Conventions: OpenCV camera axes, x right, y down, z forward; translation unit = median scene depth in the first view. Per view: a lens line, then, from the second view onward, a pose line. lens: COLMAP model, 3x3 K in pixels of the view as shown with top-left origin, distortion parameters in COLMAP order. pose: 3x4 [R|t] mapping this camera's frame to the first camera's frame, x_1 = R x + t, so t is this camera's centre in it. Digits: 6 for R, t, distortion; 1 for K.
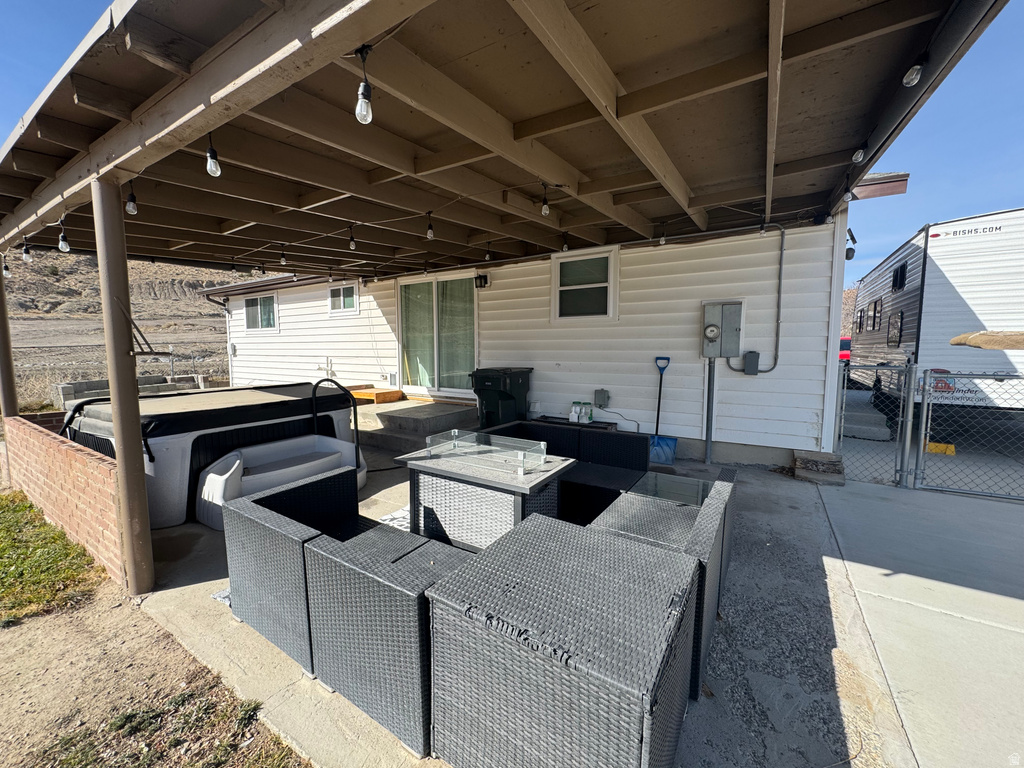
lens RADIAL K [[422.1, 0, 513.5], [0, 422.1, 378.1], [0, 0, 1]] dist [-0.000890, 0.000025]
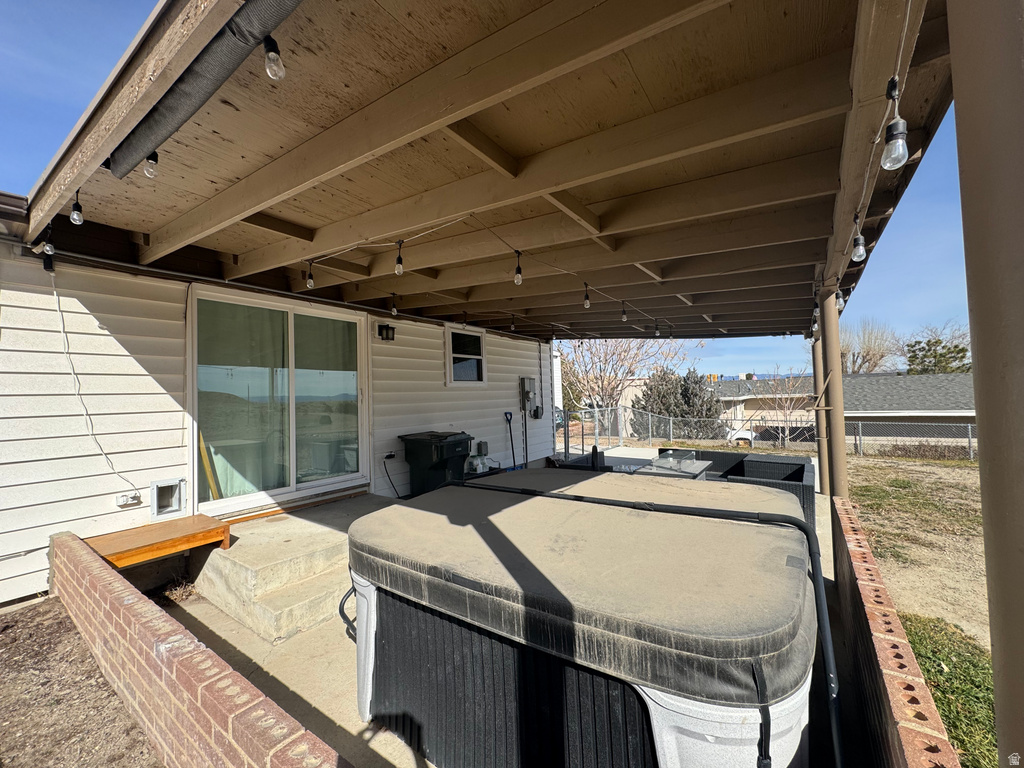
lens RADIAL K [[422.1, 0, 513.5], [0, 422.1, 378.1], [0, 0, 1]] dist [-0.000890, 0.000025]
pose [[0.025888, 0.028159, 0.999268, -0.933005], [0.083225, 0.996072, -0.030225, -0.101892], [-0.996194, 0.083947, 0.023443, 0.783656]]
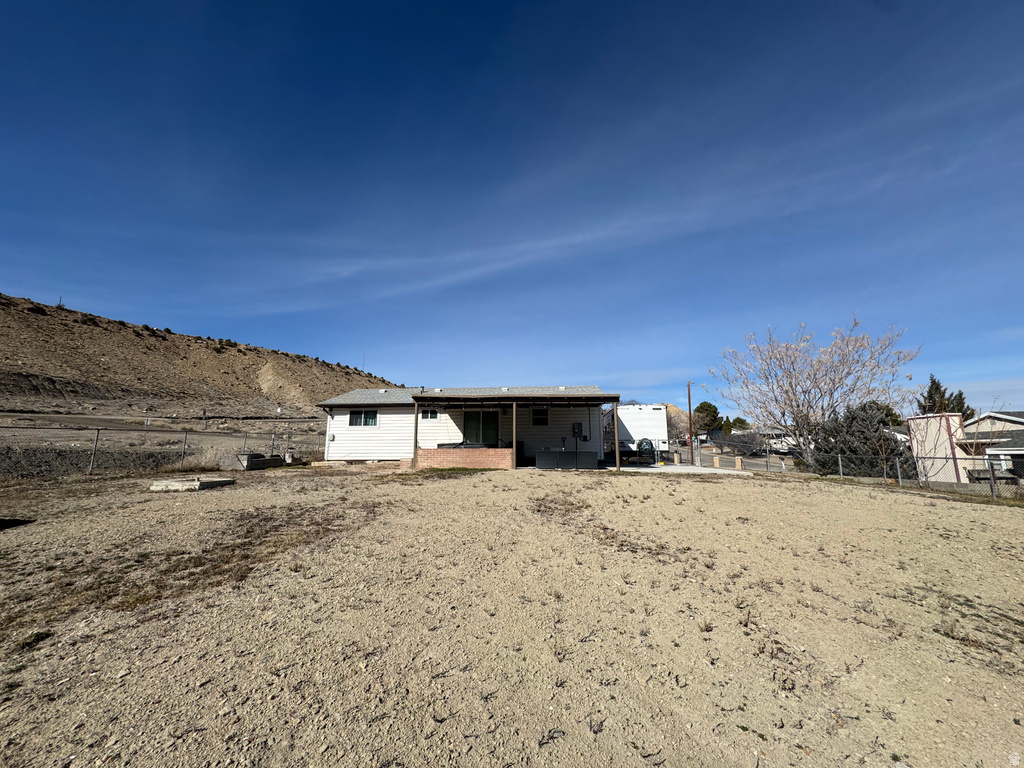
lens RADIAL K [[422.1, 0, 513.5], [0, 422.1, 378.1], [0, 0, 1]] dist [-0.000890, 0.000025]
pose [[0.879646, 0.086782, 0.467644, -1.474752], [0.036789, 0.967854, -0.248807, 0.286178], [-0.474204, 0.236066, 0.848177, -1.667171]]
